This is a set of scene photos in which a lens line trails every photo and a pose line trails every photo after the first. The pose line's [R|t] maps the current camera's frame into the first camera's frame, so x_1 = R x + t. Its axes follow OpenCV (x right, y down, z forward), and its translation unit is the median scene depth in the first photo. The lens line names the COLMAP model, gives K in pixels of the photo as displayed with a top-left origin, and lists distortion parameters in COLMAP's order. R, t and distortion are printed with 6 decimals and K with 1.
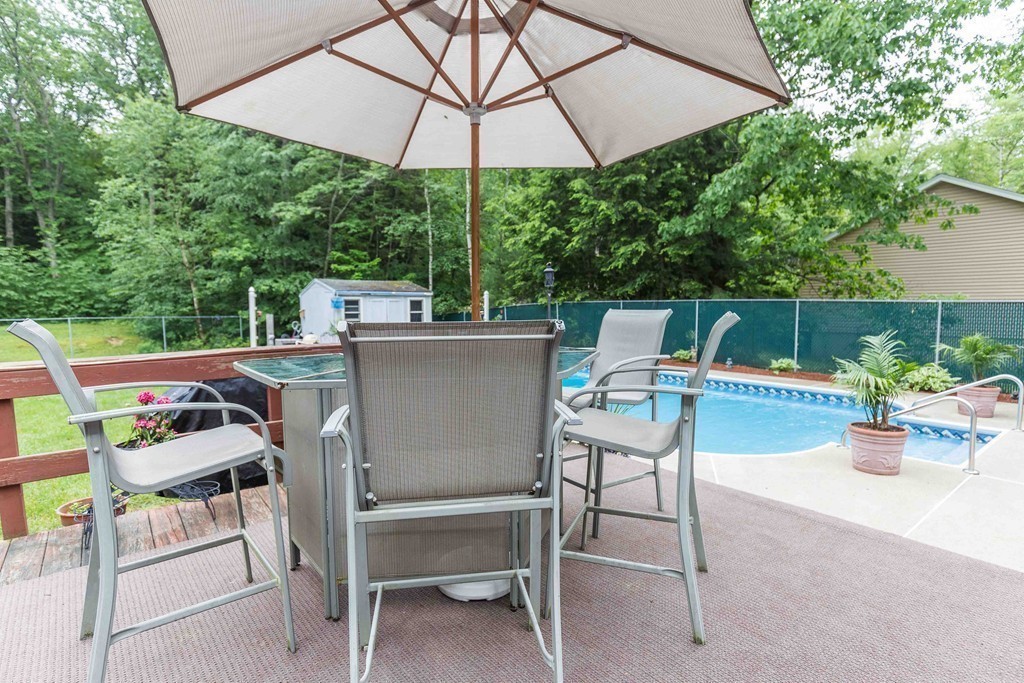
lens RADIAL K [[527.1, 0, 512.0], [0, 527.1, 341.5], [0, 0, 1]] dist [-0.000200, -0.000182]
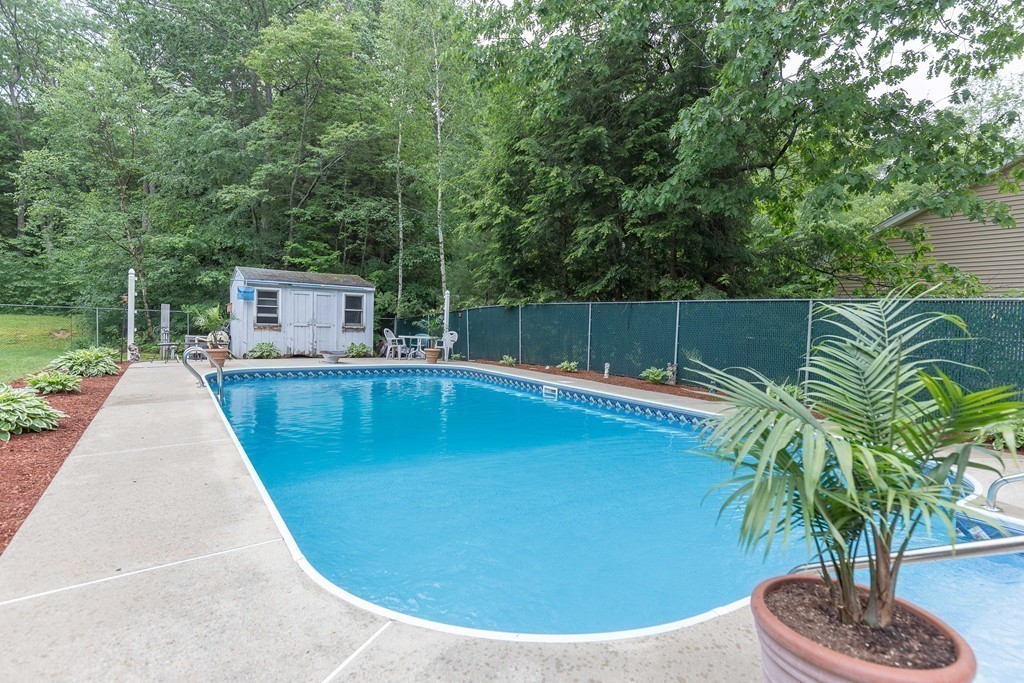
lens RADIAL K [[527.1, 0, 512.0], [0, 527.1, 341.5], [0, 0, 1]] dist [-0.000200, -0.000182]
pose [[0.995083, 0.041378, -0.089984, 0.172596], [-0.044403, 0.998505, -0.031877, 0.011164], [0.088531, 0.035716, 0.995433, 0.226790]]
